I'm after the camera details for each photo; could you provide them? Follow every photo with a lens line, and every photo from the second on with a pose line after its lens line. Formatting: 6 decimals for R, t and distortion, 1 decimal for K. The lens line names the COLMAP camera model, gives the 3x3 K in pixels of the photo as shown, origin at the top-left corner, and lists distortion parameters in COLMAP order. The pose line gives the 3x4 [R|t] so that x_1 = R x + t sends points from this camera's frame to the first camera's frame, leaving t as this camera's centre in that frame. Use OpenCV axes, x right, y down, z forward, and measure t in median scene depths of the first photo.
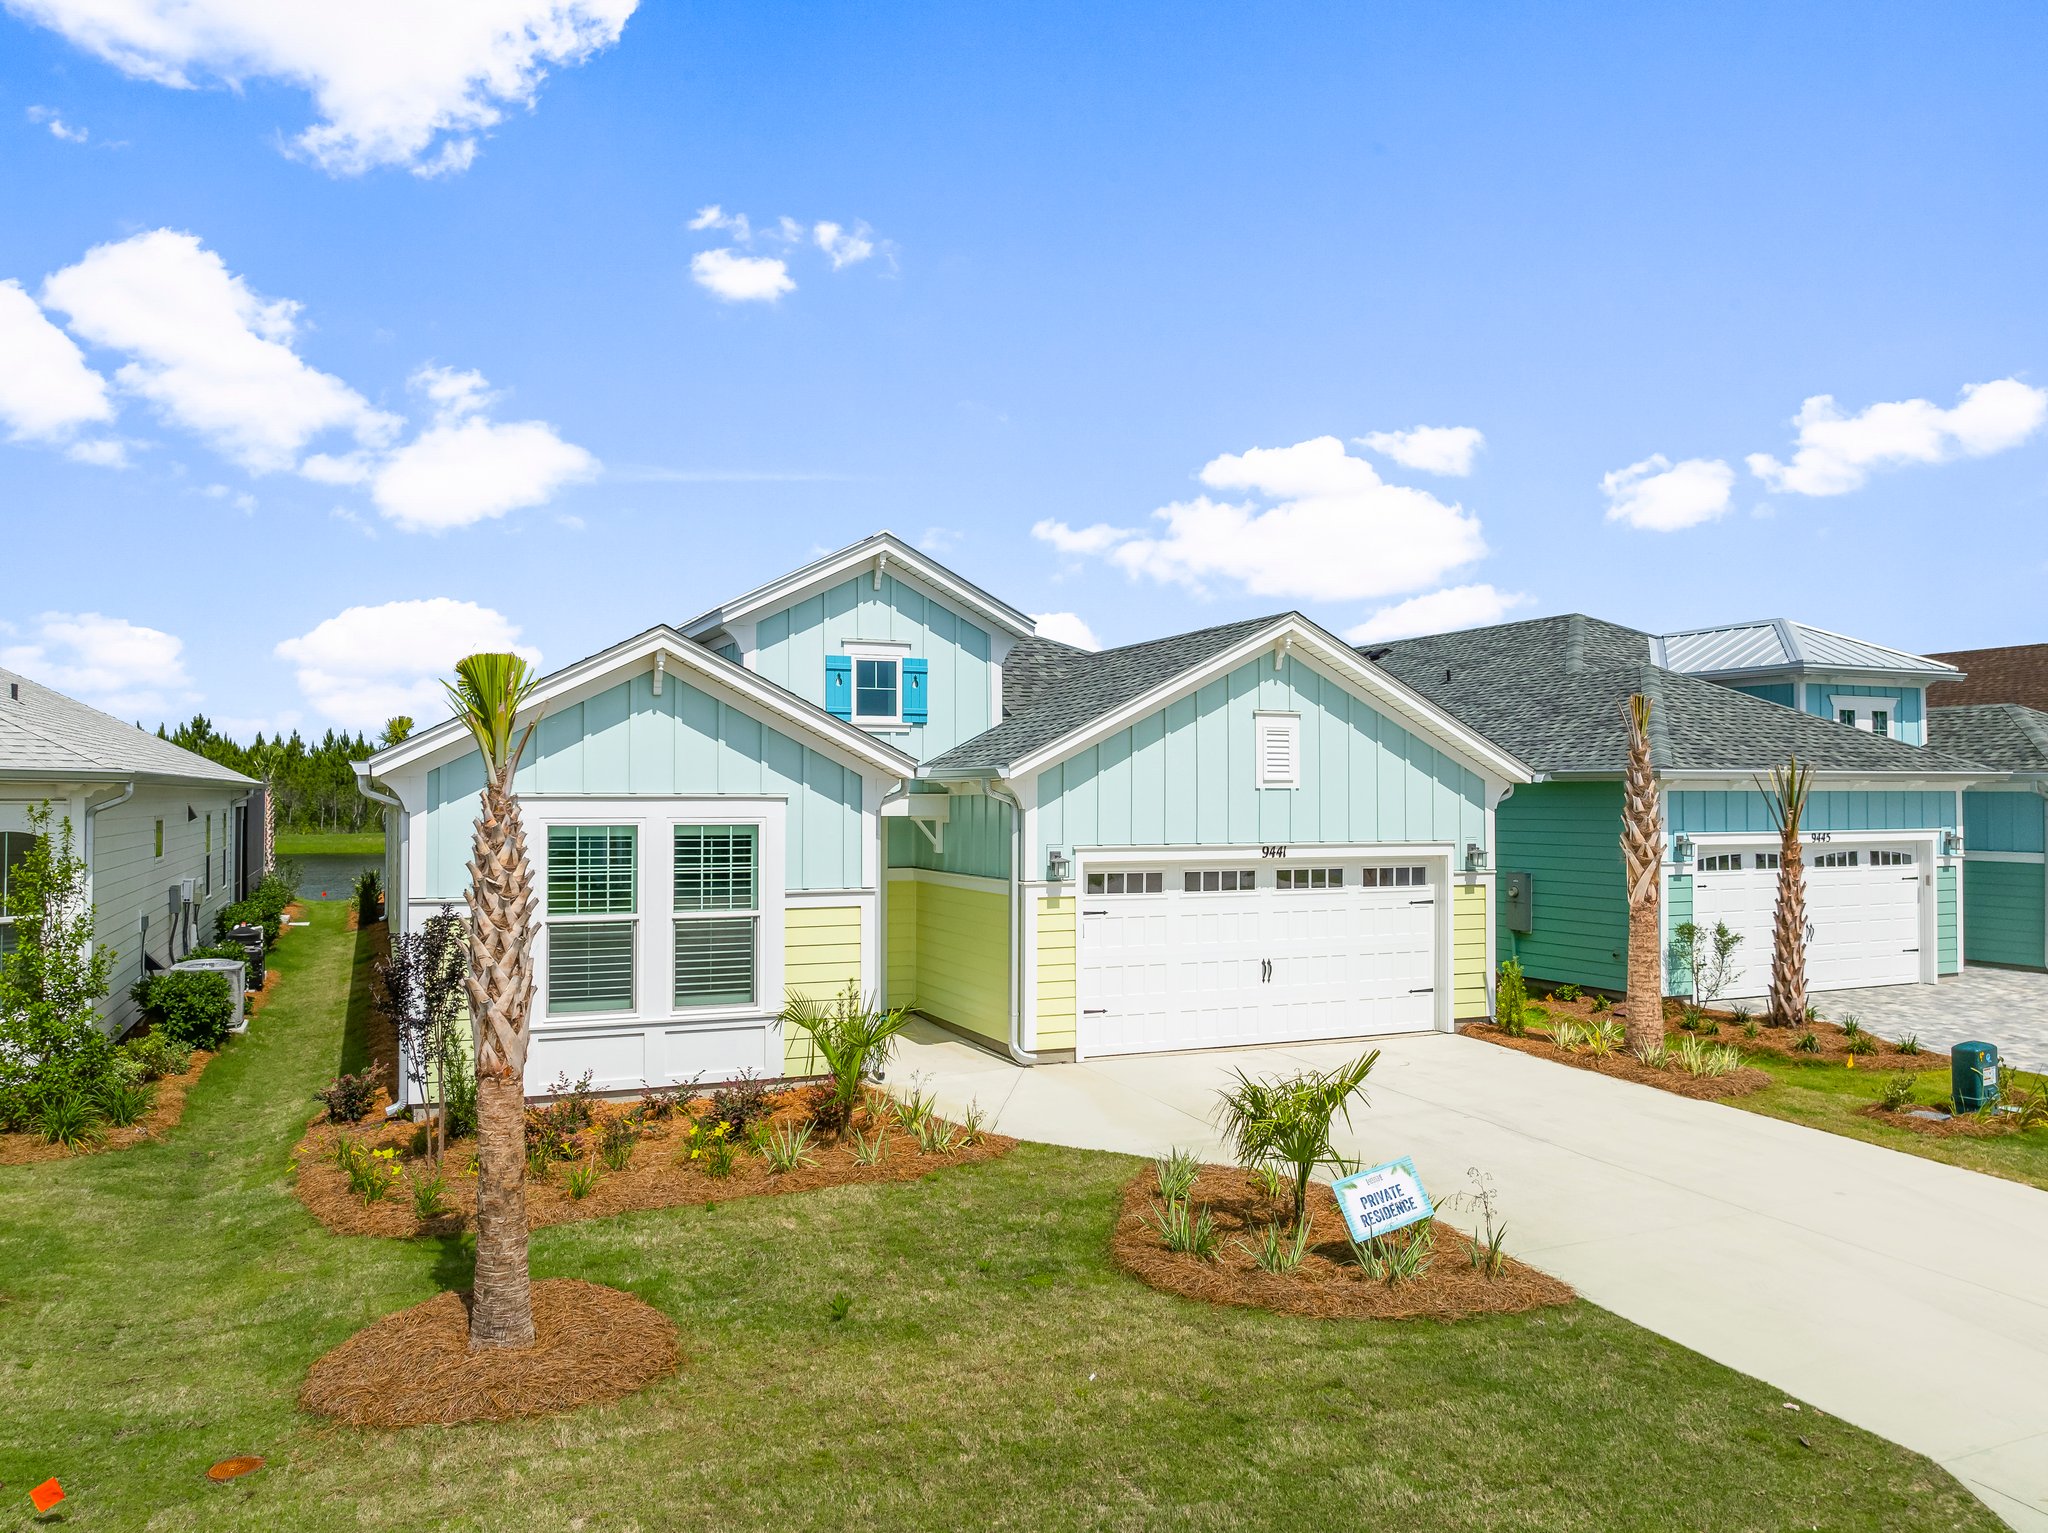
lens RADIAL K [[1456.2, 0, 1021.1], [0, 1456.2, 779.1], [0, 0, 1]] dist [-0.043398, 0.010268]
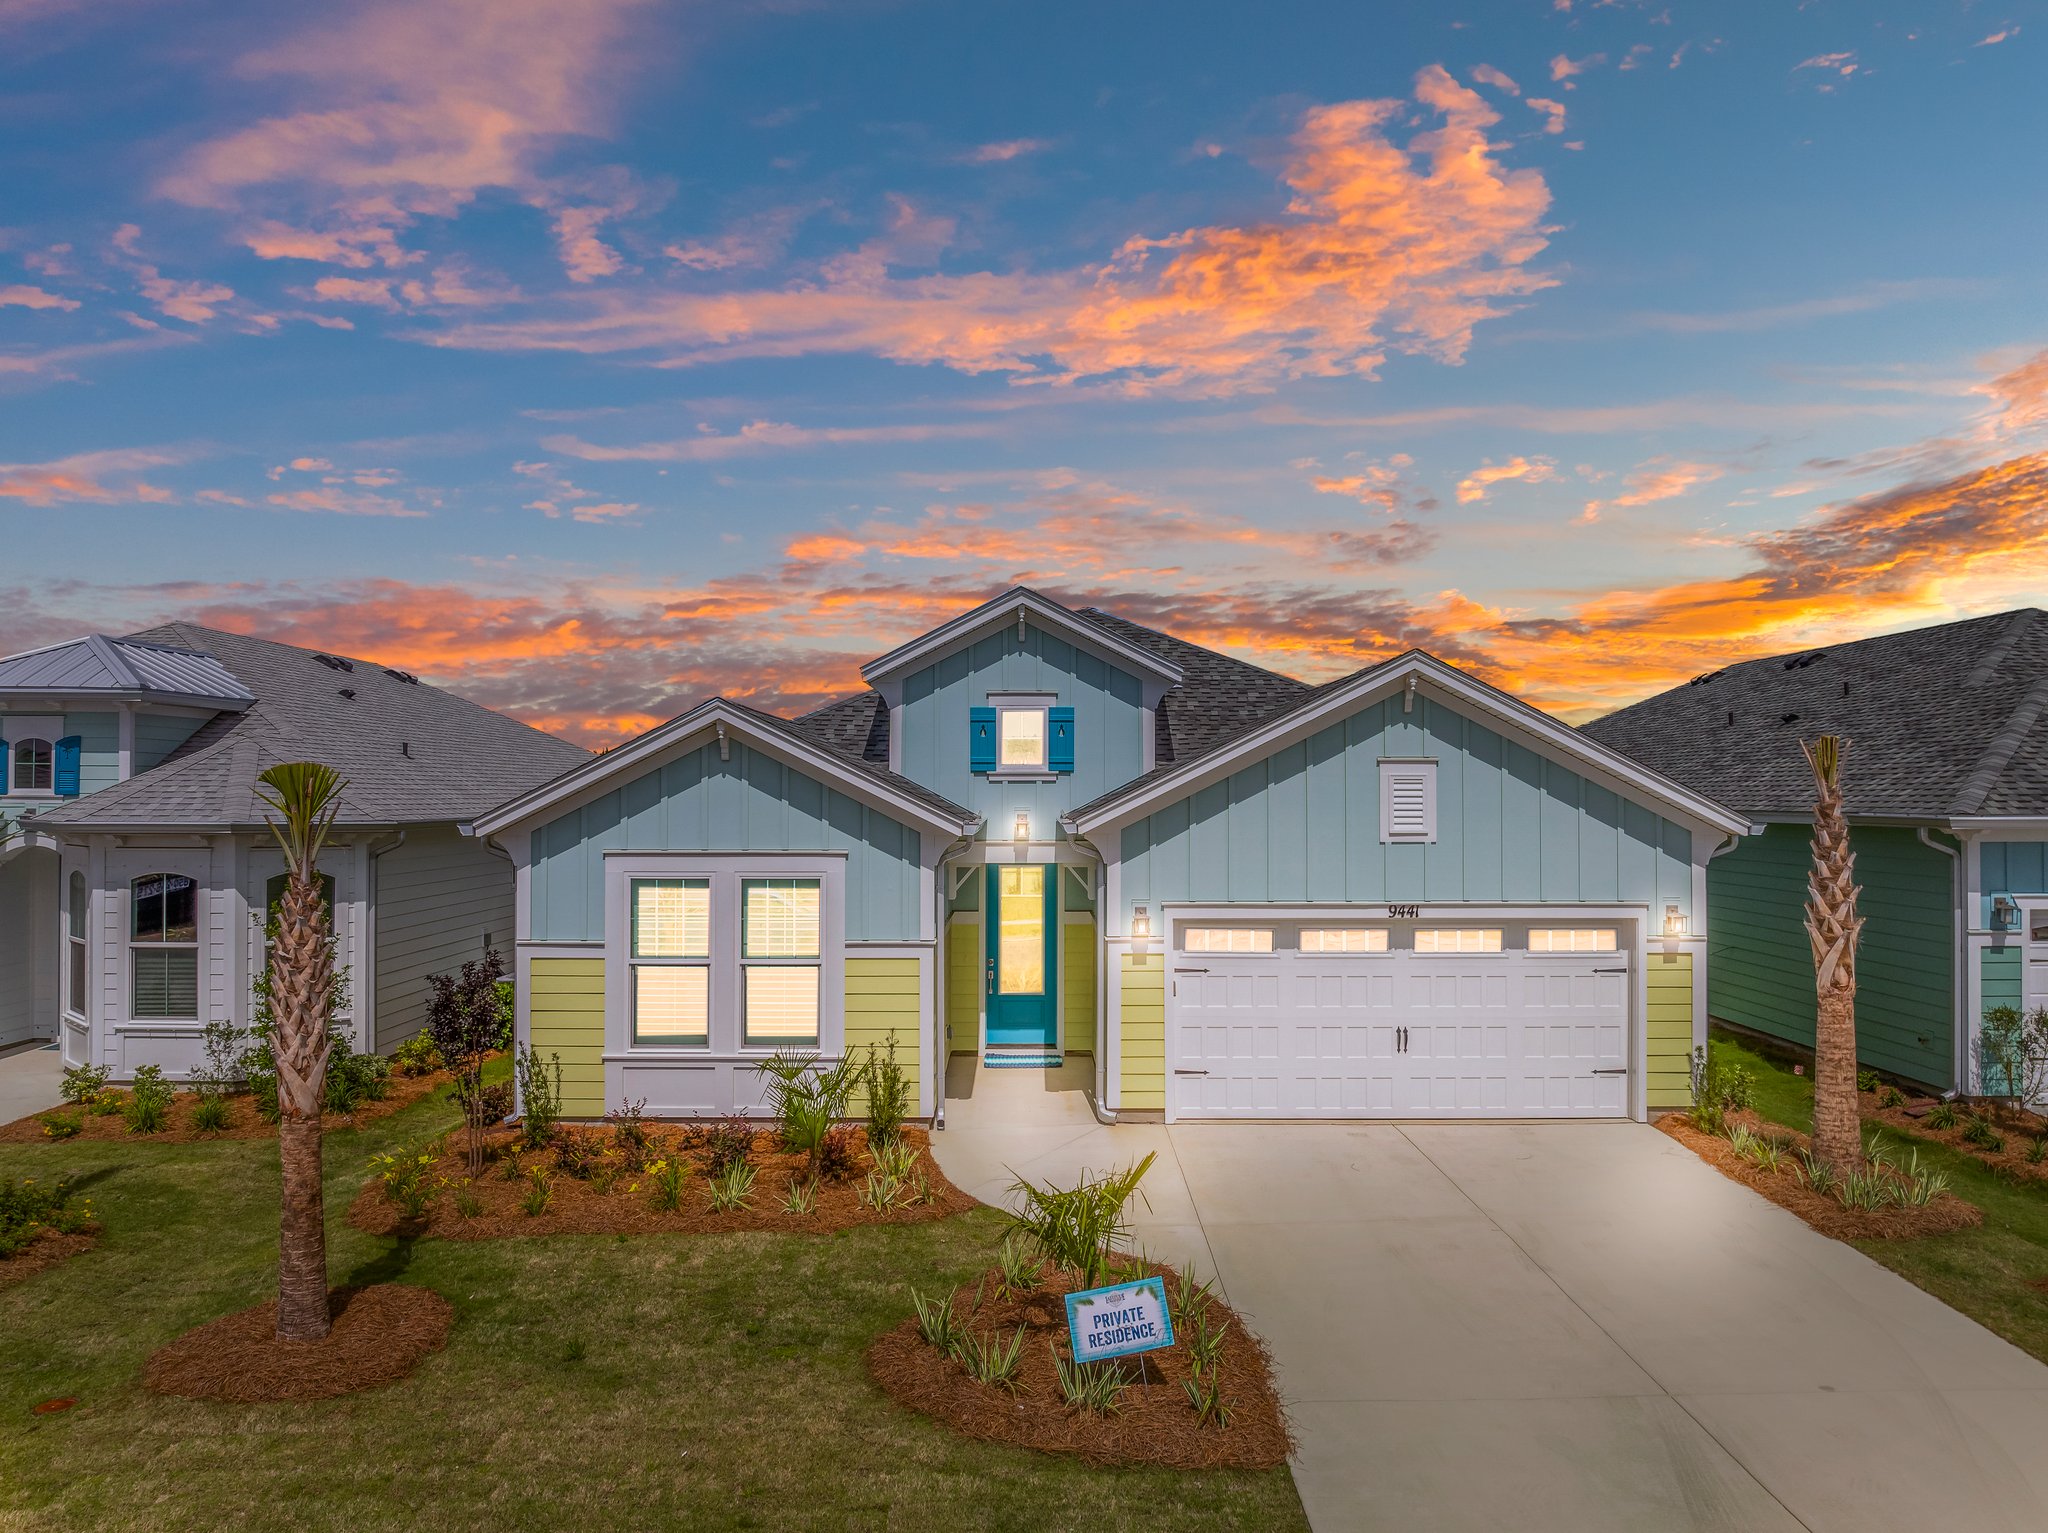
lens RADIAL K [[1456.2, 0, 1021.5], [0, 1456.2, 757.6], [0, 0, 1]] dist [-0.043398, 0.010268]
pose [[0.920421, -0.009868, -0.390803, 0.510004], [0.003940, 0.999865, -0.015967, -0.054563], [0.390908, 0.013156, 0.920336, 0.096750]]
